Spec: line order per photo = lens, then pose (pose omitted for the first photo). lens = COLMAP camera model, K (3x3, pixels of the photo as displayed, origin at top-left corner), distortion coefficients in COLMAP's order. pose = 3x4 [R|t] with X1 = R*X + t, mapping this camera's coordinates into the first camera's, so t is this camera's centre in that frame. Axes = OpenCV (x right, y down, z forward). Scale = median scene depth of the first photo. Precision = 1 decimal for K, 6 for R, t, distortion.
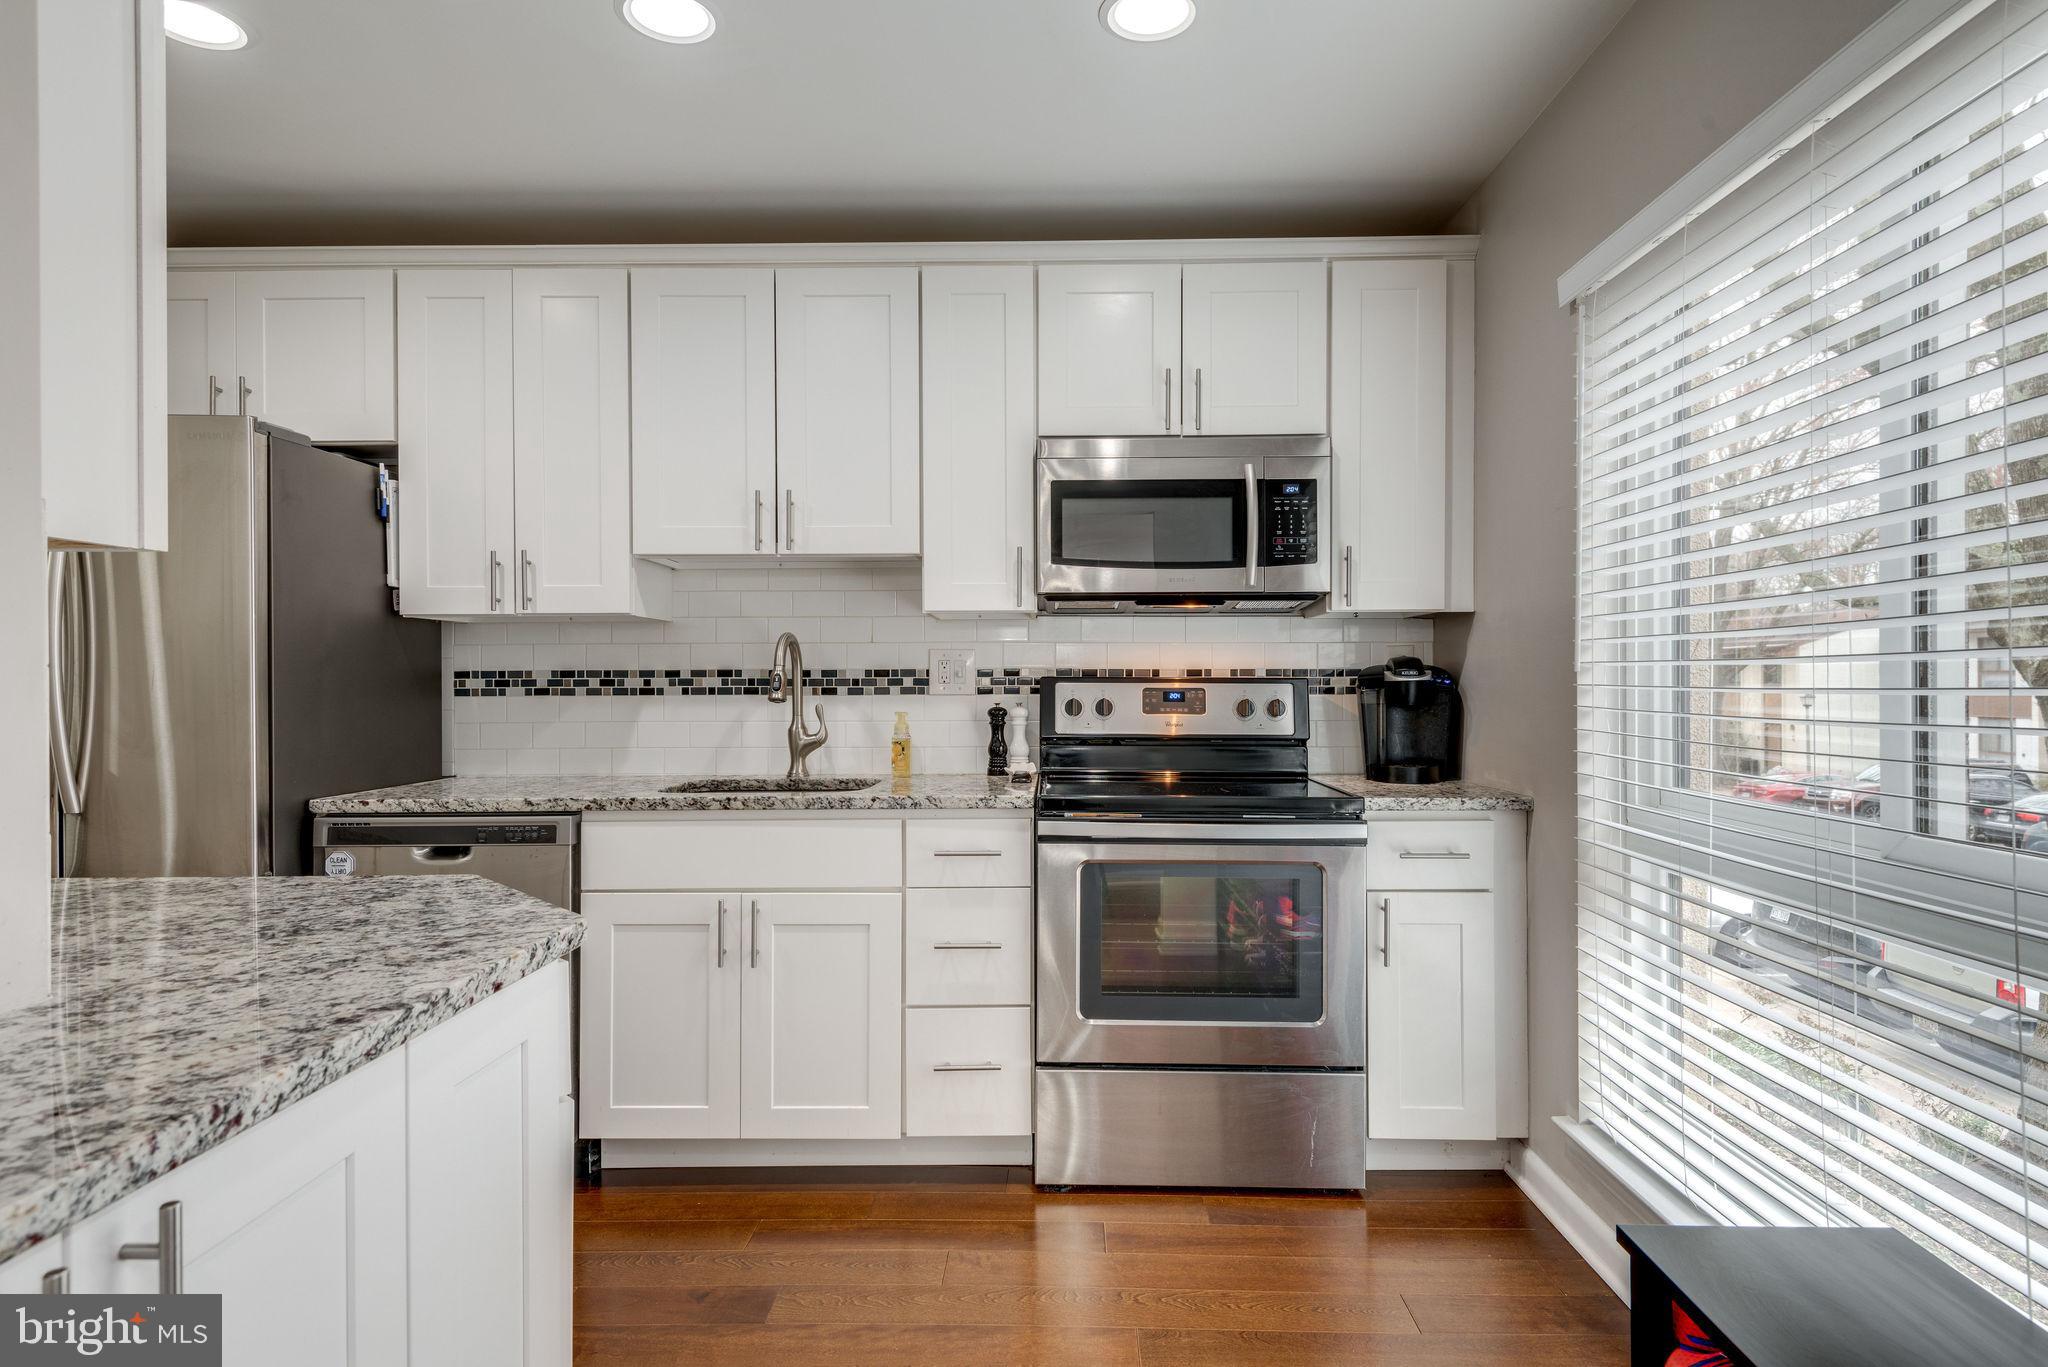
lens RADIAL K [[1078.8, 0, 1055.7], [0, 1078.8, 682.5], [0, 0, 1]] dist [0.033590, -0.023411]
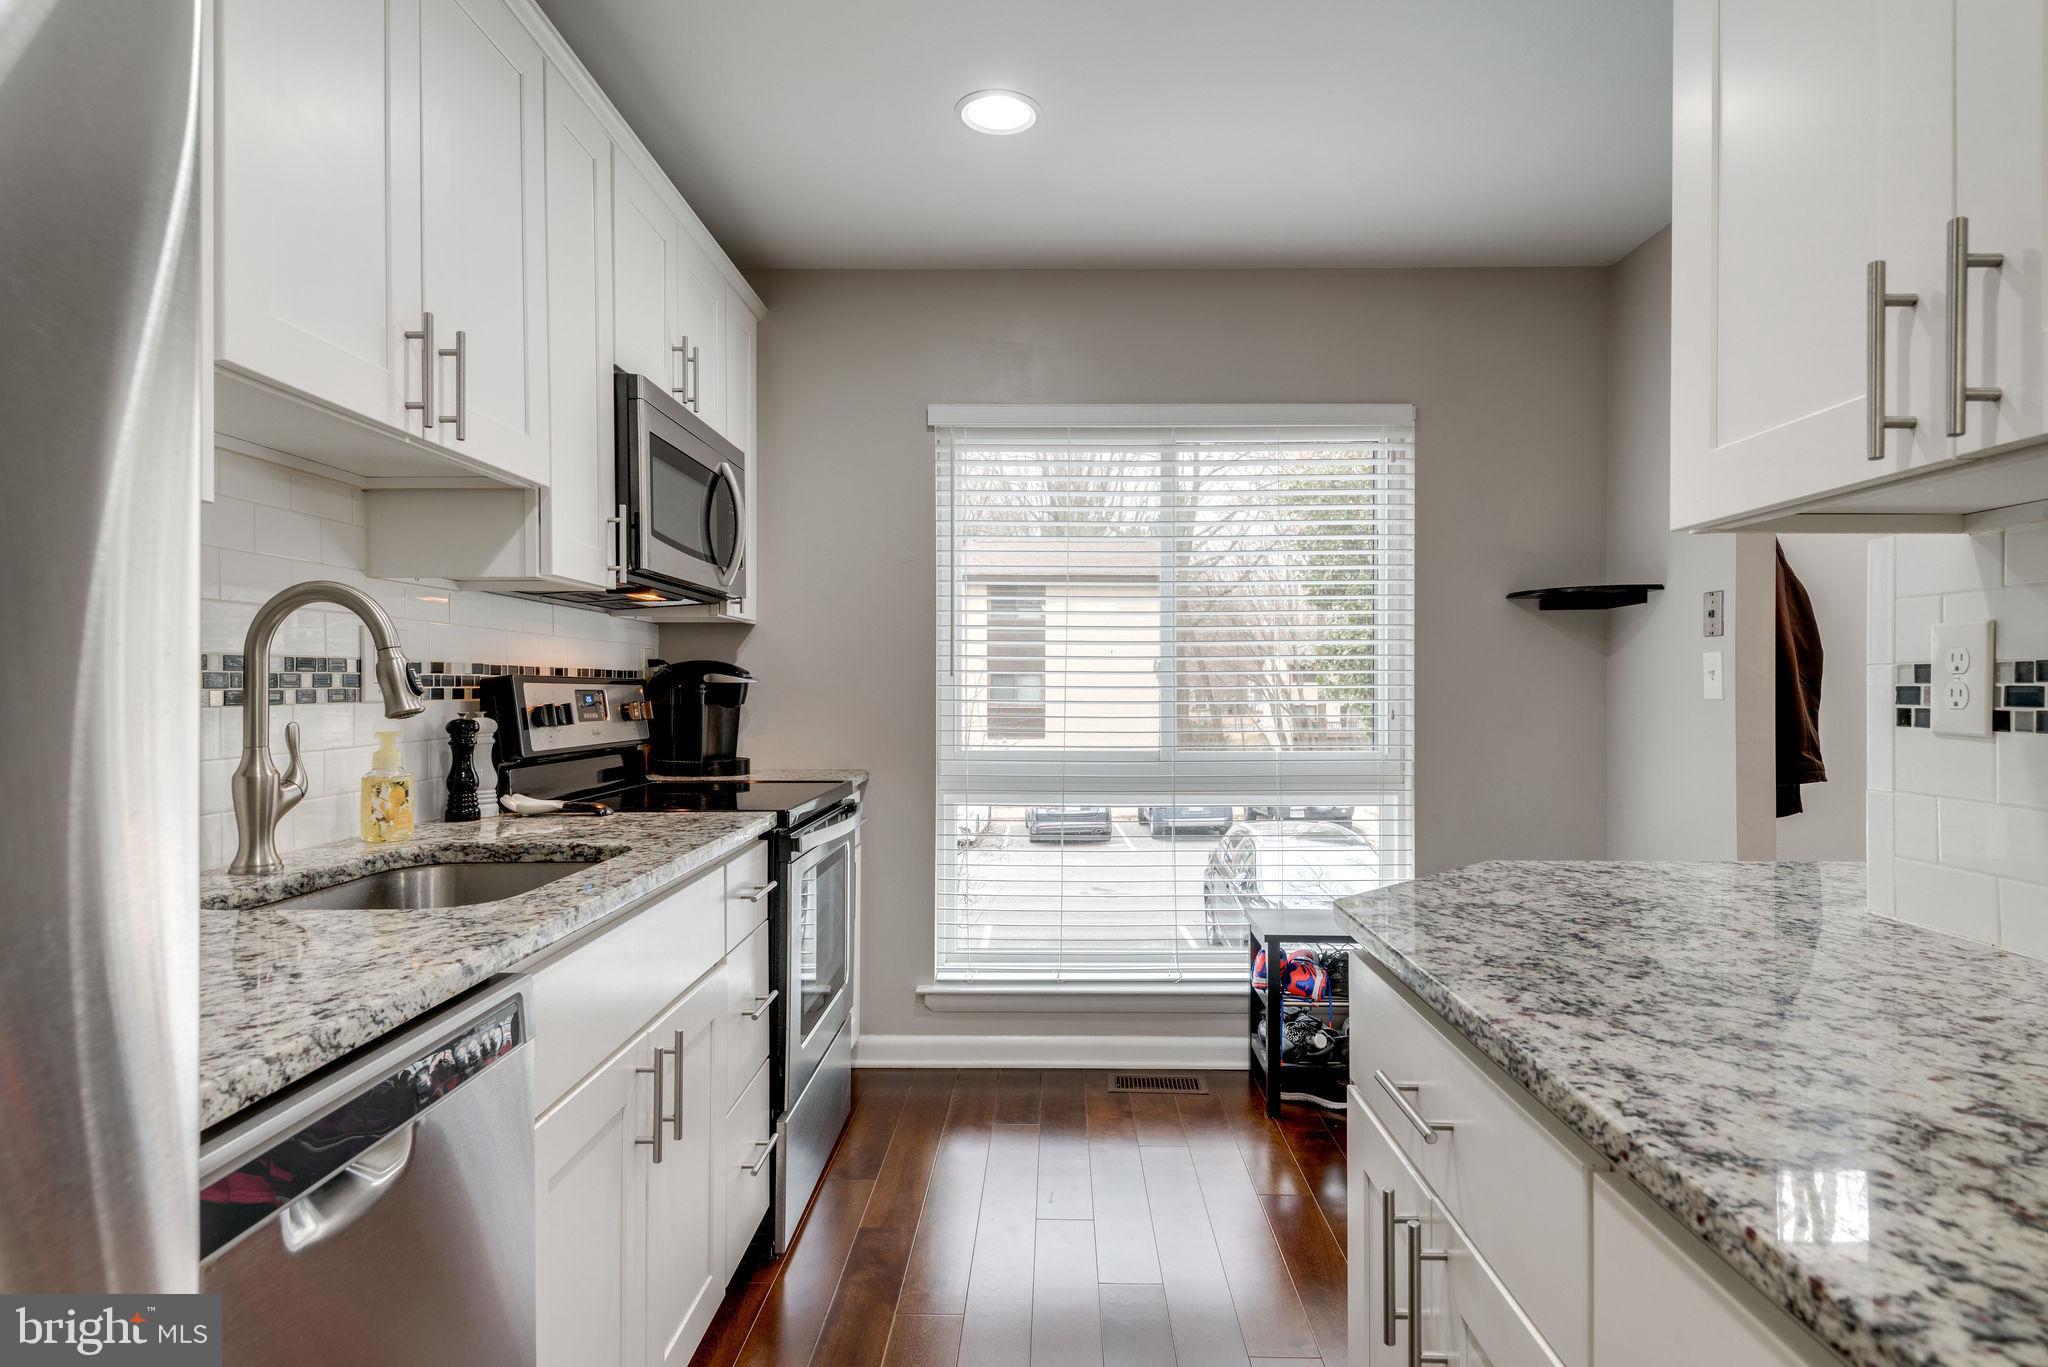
lens RADIAL K [[1078.8, 0, 1055.7], [0, 1078.8, 682.5], [0, 0, 1]] dist [0.033590, -0.023411]
pose [[0.030114, 0.004017, 0.999538, -0.716968], [-0.000289, 0.999992, -0.004010, 0.002749], [-0.999546, -0.000168, 0.030115, 0.613434]]
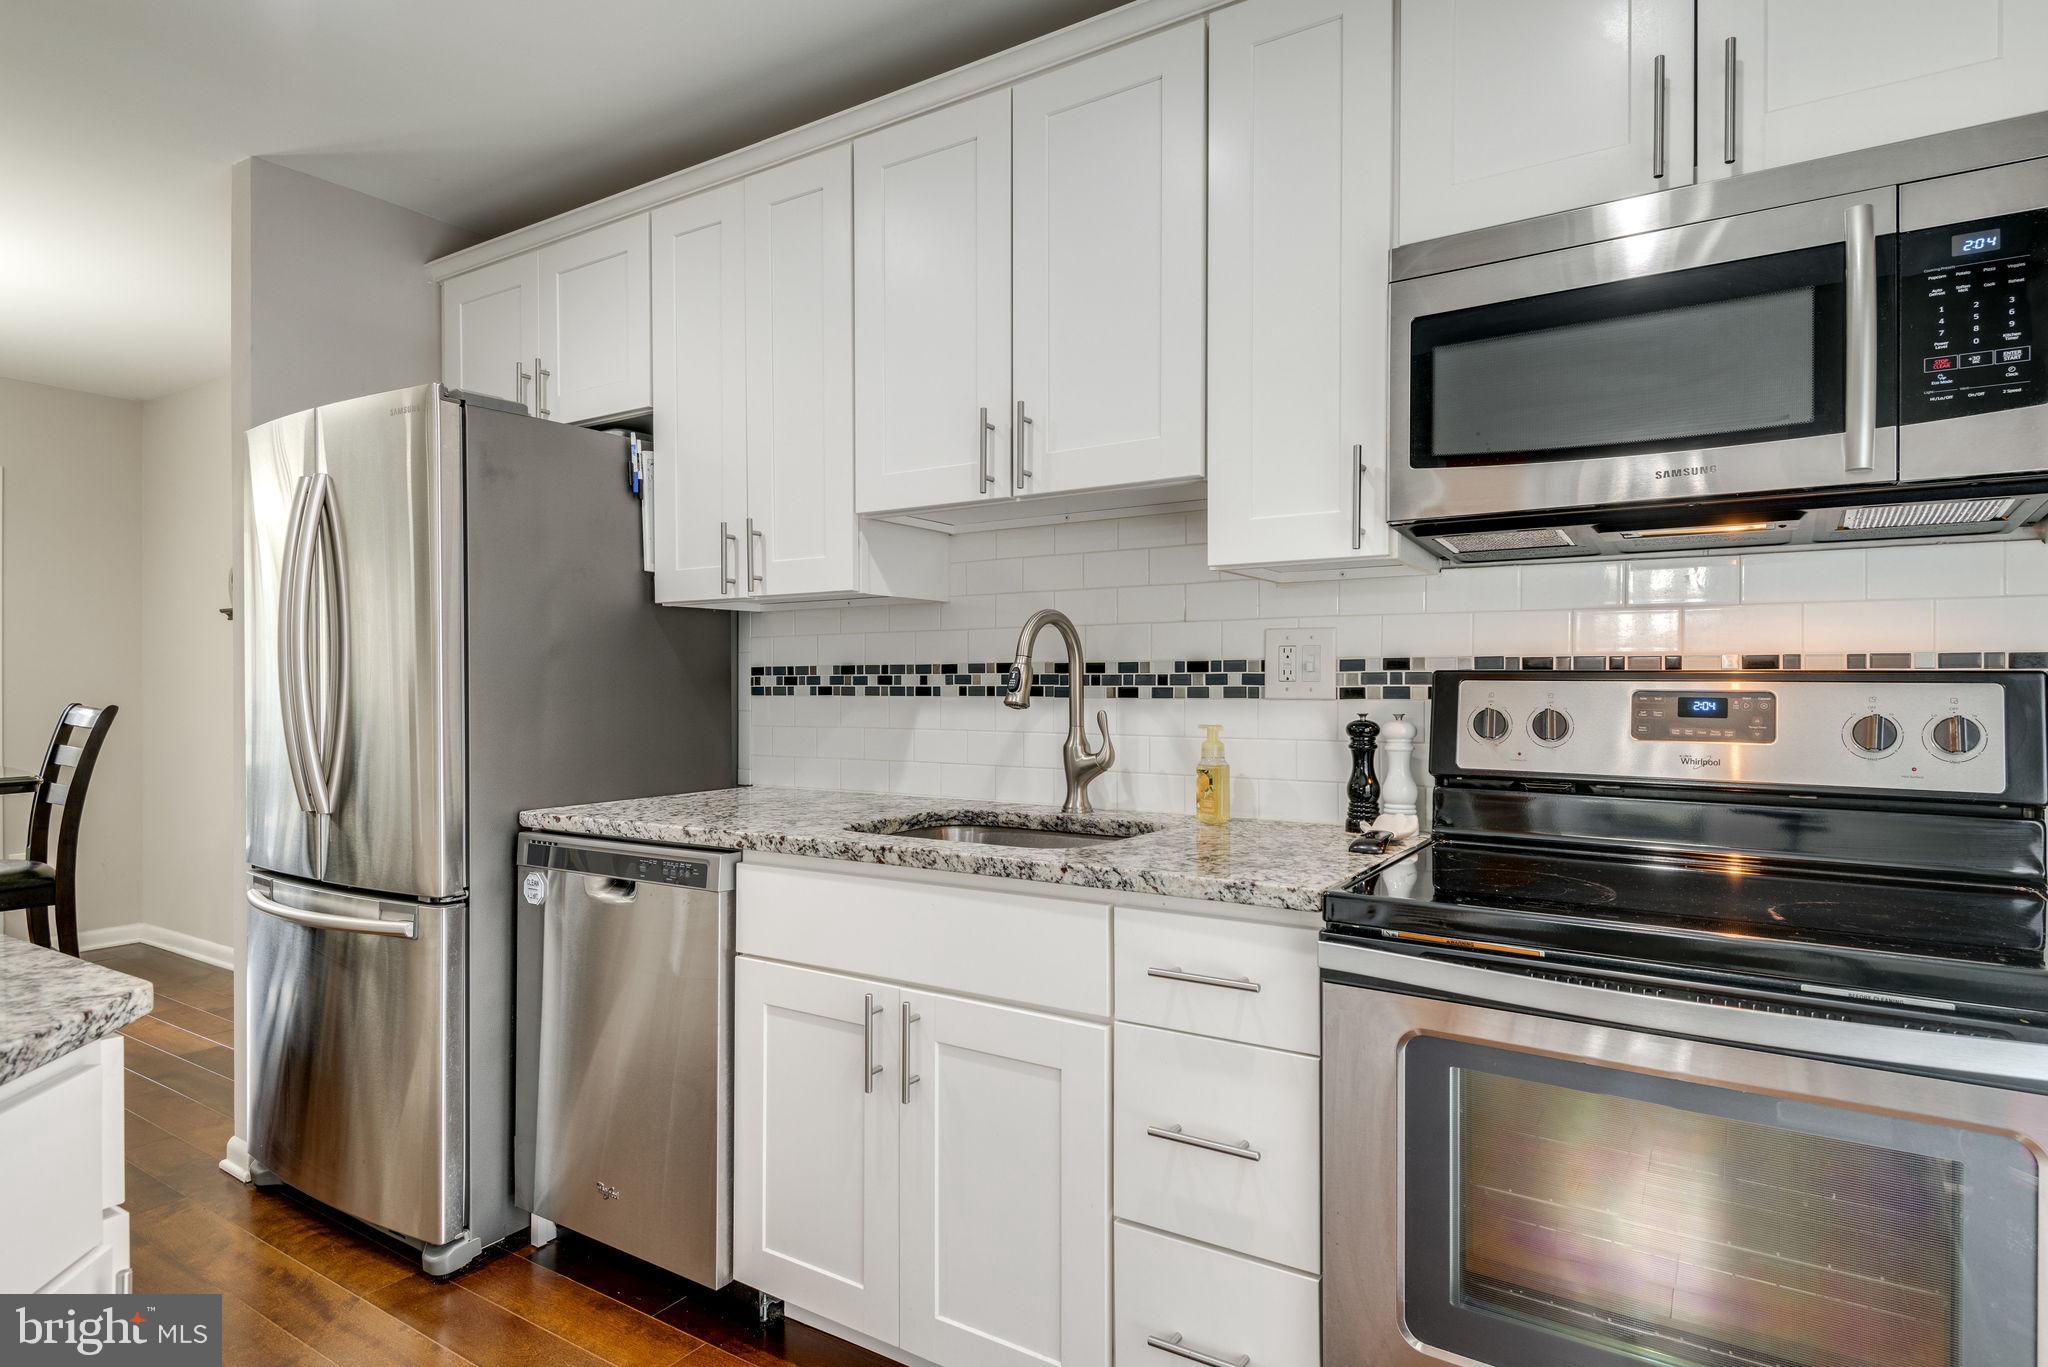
lens RADIAL K [[1098.7, 0, 1039.3], [0, 1098.7, 682.6], [0, 0, 1]] dist [0.037463, -0.027213]
pose [[0.837433, 0.001790, -0.546537, 0.134263], [0.000094, 0.999994, 0.003420, -0.000768], [0.546540, -0.002915, 0.837428, 0.376580]]
